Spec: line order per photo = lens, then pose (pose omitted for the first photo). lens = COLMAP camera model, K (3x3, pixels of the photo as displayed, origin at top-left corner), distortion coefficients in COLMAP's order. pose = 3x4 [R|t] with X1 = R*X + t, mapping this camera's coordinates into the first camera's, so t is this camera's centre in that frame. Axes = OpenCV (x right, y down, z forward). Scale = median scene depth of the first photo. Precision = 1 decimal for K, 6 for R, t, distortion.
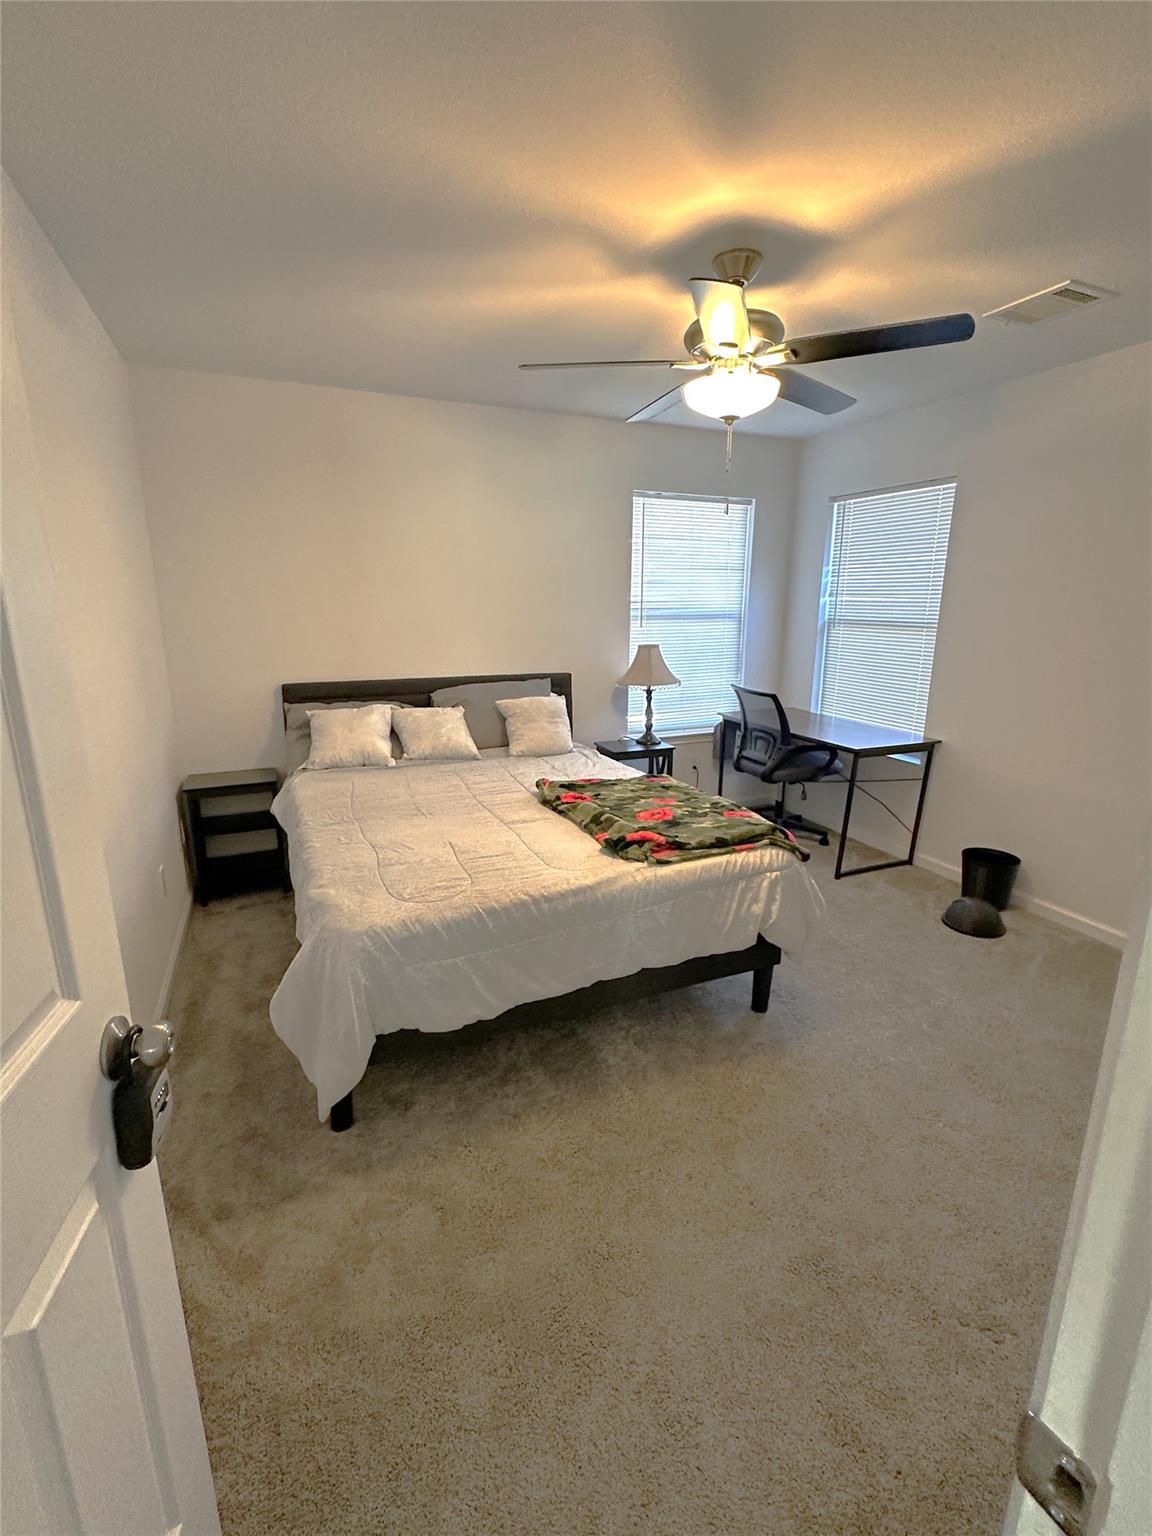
lens RADIAL K [[683.0, 0, 577.2], [0, 683.0, 768.0], [0, 0, 1]] dist [0.001470, -0.000082]
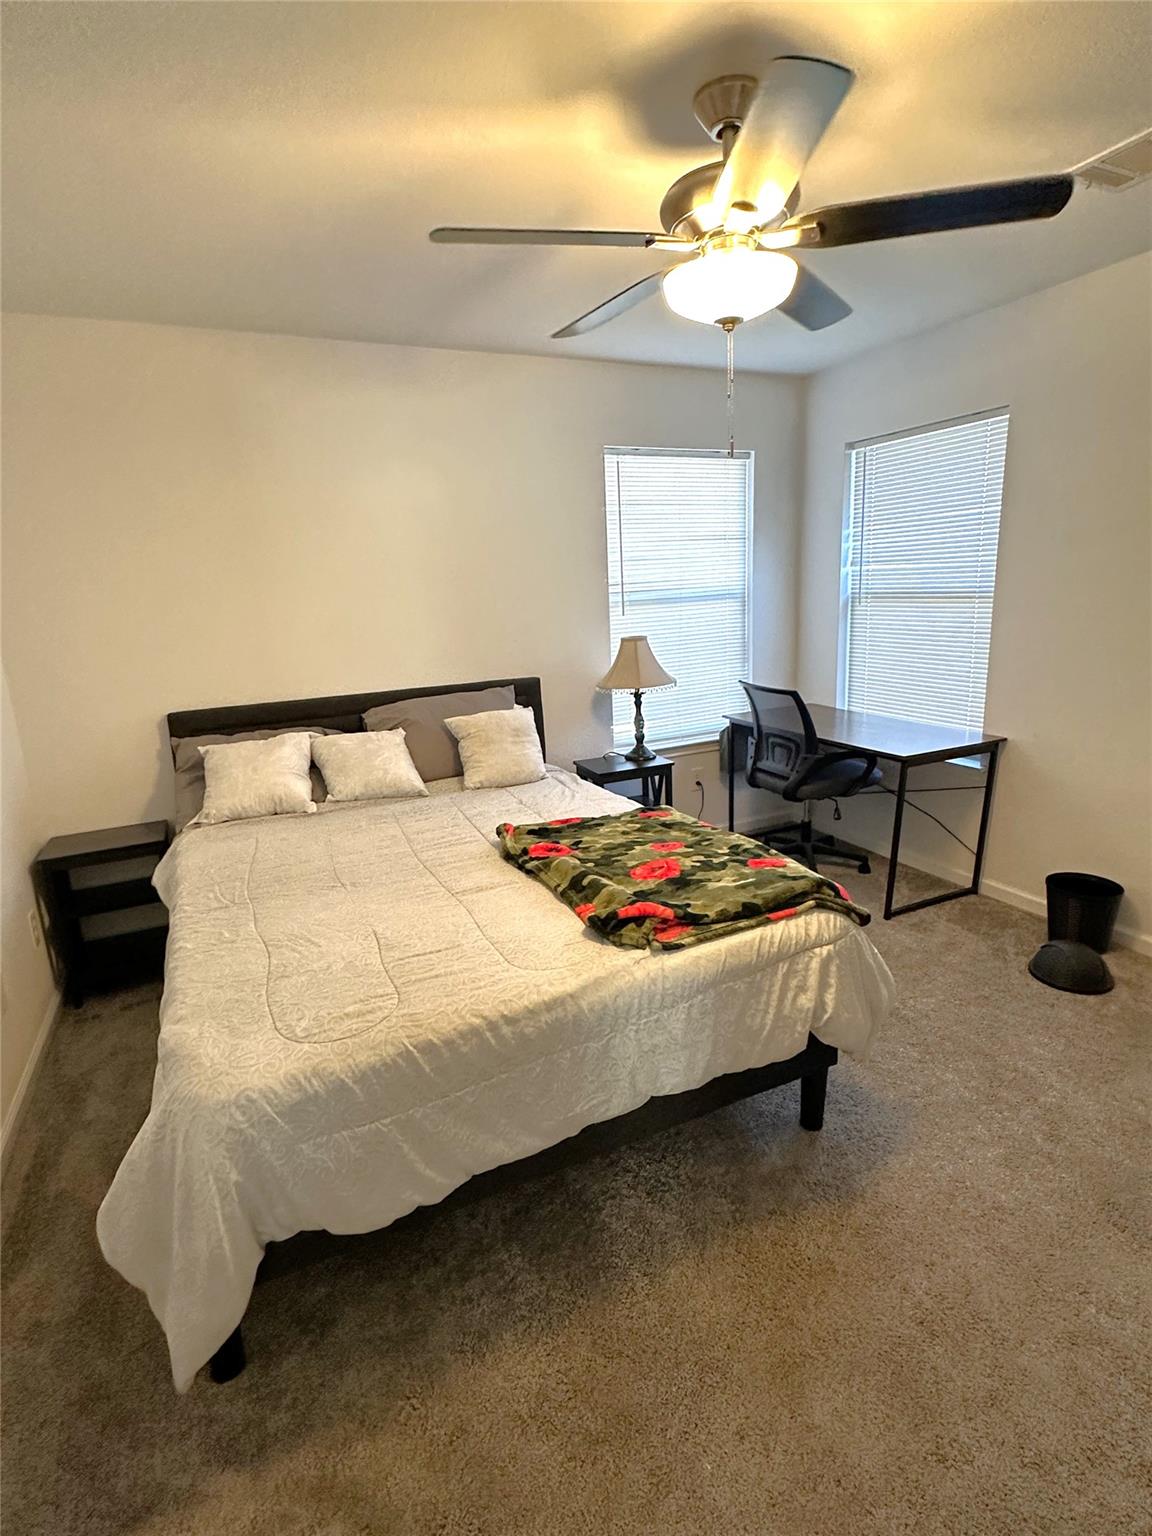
lens RADIAL K [[771.1, 0, 575.1], [0, 771.1, 771.2], [0, 0, 1]] dist [-0.001721, 0.000597]
pose [[0.998218, -0.056676, 0.018669, 0.015593], [0.056771, 0.998377, -0.004611, -0.035946], [-0.018377, 0.005662, 0.999815, 0.153436]]
